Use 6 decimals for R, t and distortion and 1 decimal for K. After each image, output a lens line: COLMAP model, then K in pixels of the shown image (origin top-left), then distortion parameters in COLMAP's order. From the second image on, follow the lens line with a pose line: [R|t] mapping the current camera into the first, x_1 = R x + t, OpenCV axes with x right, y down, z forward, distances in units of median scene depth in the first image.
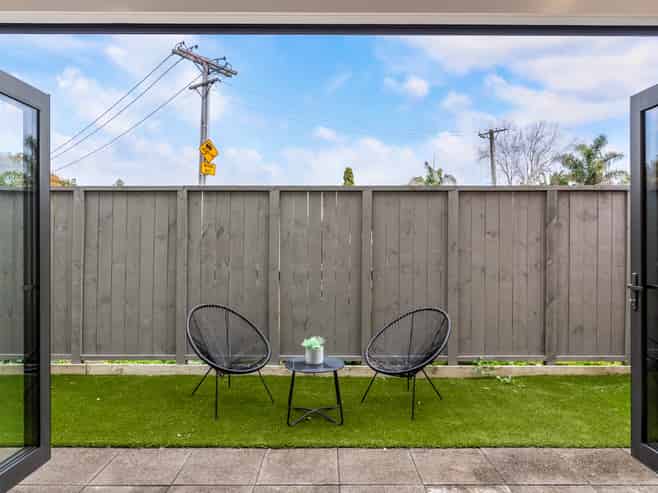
lens RADIAL K [[448.4, 0, 334.7], [0, 448.4, 245.1], [0, 0, 1]] dist [0.001181, 0.000828]
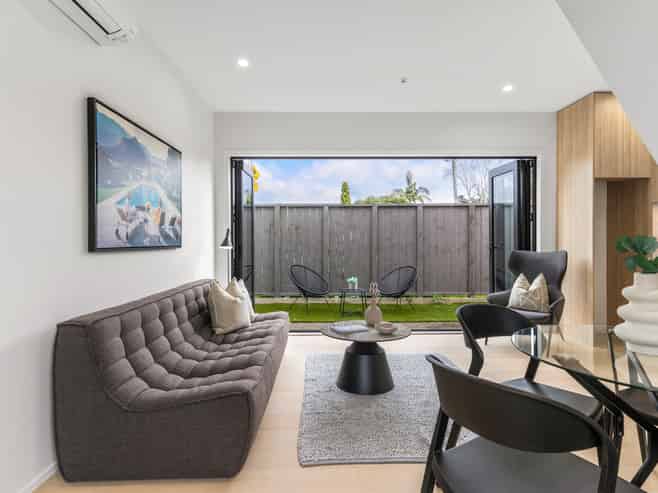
lens RADIAL K [[368.5, 0, 329.6], [0, 368.5, 242.5], [0, 0, 1]] dist [0.004880, 0.000807]
pose [[0.999990, -0.004161, -0.001386, -0.117287], [0.004158, 0.999990, -0.001649, 0.034087], [0.001392, 0.001643, 0.999998, -0.560328]]
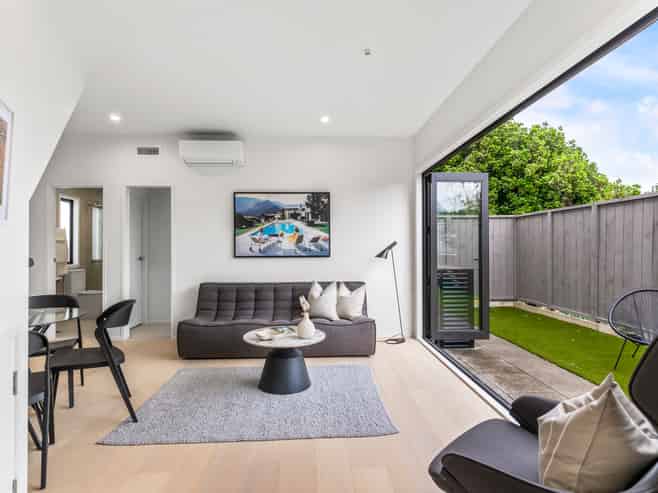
lens RADIAL K [[352.3, 0, 329.1], [0, 352.3, 247.0], [0, 0, 1]] dist [-0.008607, -0.001562]
pose [[0.021572, -0.007667, -0.999738, 0.568131], [0.001740, 0.999969, -0.007631, 0.022026], [0.999766, -0.001575, 0.021584, 0.098315]]
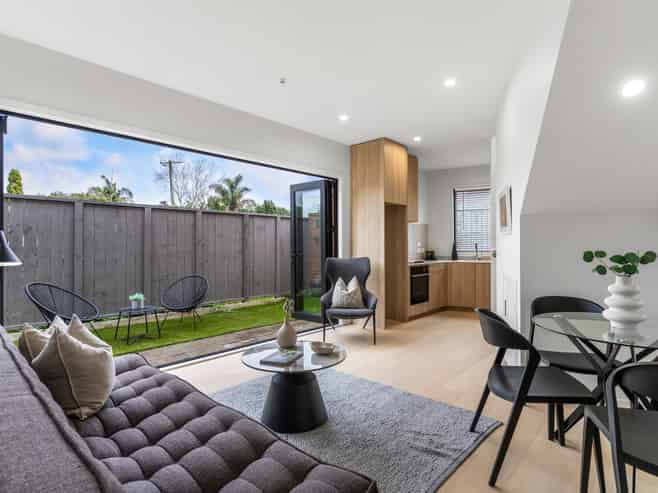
lens RADIAL K [[352.3, 0, 329.2], [0, 352.3, 250.4], [0, 0, 1]] dist [-0.008607, -0.001562]
pose [[0.693463, -0.008724, 0.720439, -0.384973], [0.003713, 0.999957, 0.008535, 0.024682], [-0.720483, -0.003244, 0.693465, -0.350018]]
